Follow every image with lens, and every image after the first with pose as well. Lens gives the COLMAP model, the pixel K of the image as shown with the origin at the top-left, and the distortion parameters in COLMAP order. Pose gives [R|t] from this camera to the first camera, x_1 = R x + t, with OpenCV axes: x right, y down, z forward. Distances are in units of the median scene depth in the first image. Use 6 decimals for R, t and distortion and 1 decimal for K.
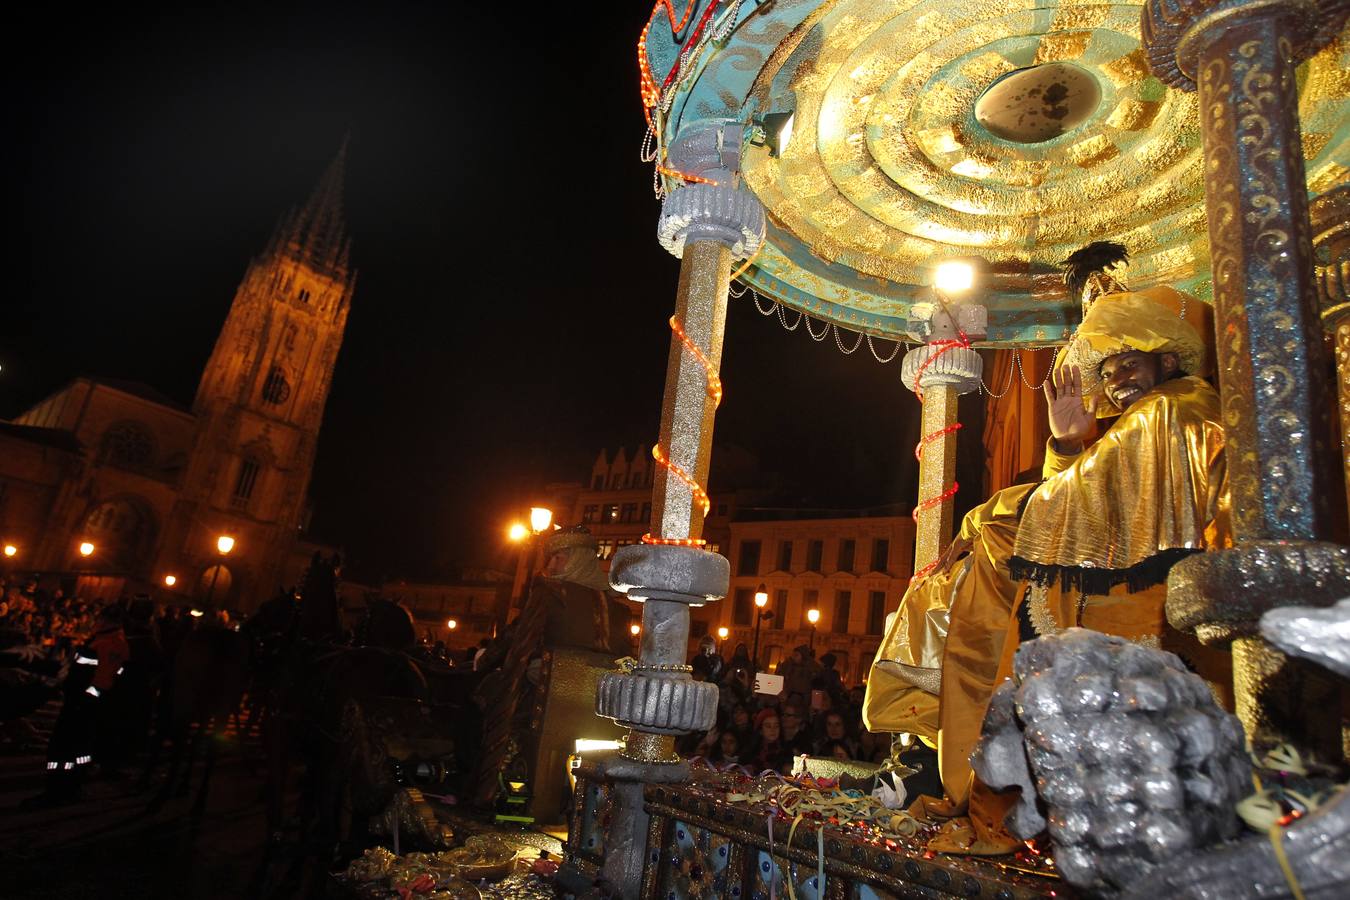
lens RADIAL K [[808.0, 0, 659.3], [0, 808.0, 451.9], [0, 0, 1]] dist [-0.070649, 0.040725]
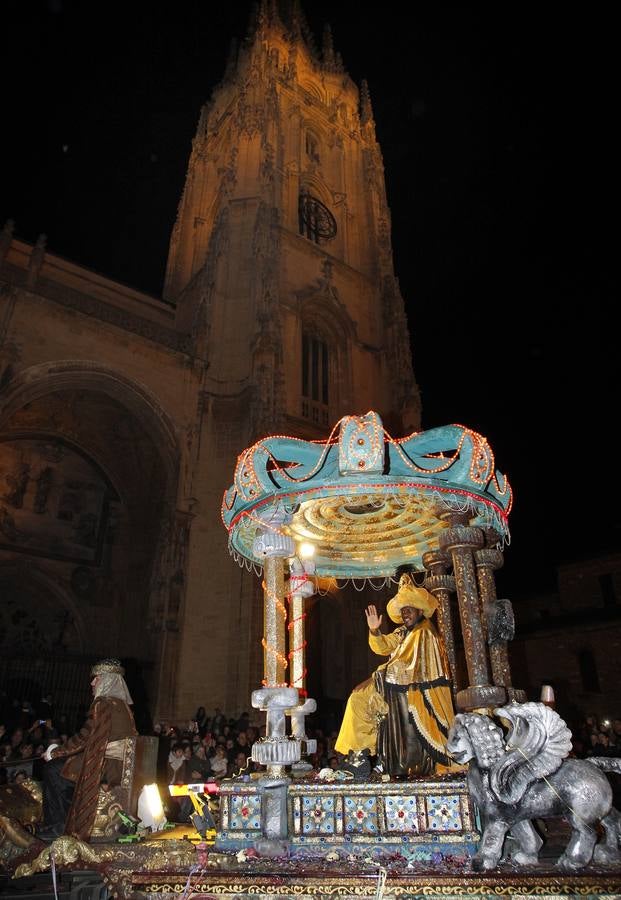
lens RADIAL K [[593.8, 0, 310.5], [0, 593.8, 450.0], [0, 0, 1]] dist [-0.021683, -0.000504]
pose [[0.969405, -0.215324, -0.117857, -0.465992], [0.193455, 0.965712, -0.173137, 0.134742], [0.151096, 0.145040, 0.977821, 0.633744]]
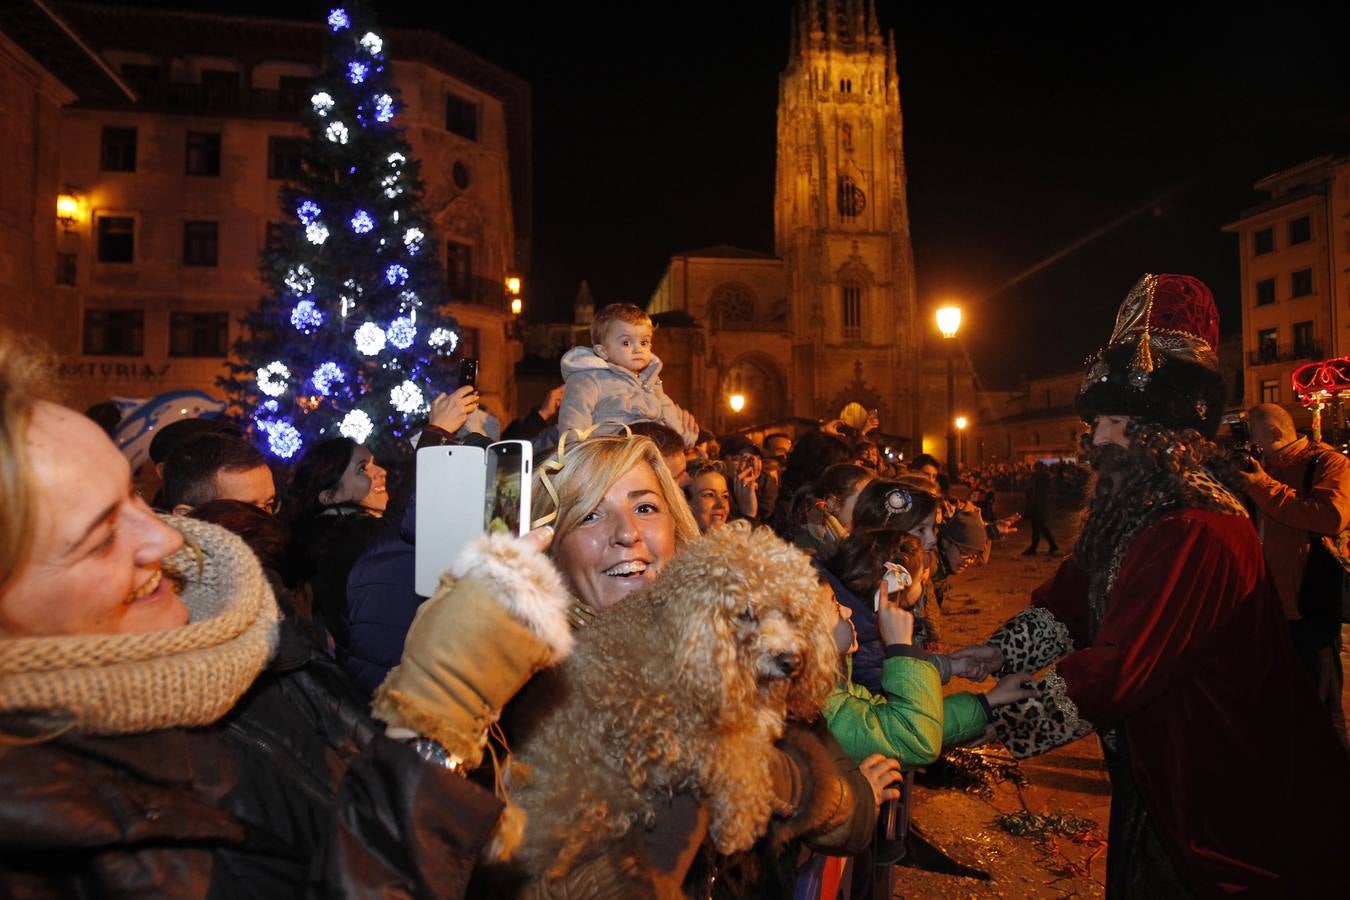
lens RADIAL K [[808.0, 0, 659.3], [0, 808.0, 451.9], [0, 0, 1]] dist [-0.070649, 0.040725]
pose [[0.735583, -0.172924, -0.654993, -0.102732], [0.313858, 0.943834, 0.103295, 0.026372], [0.600342, -0.281557, 0.748542, 0.128243]]
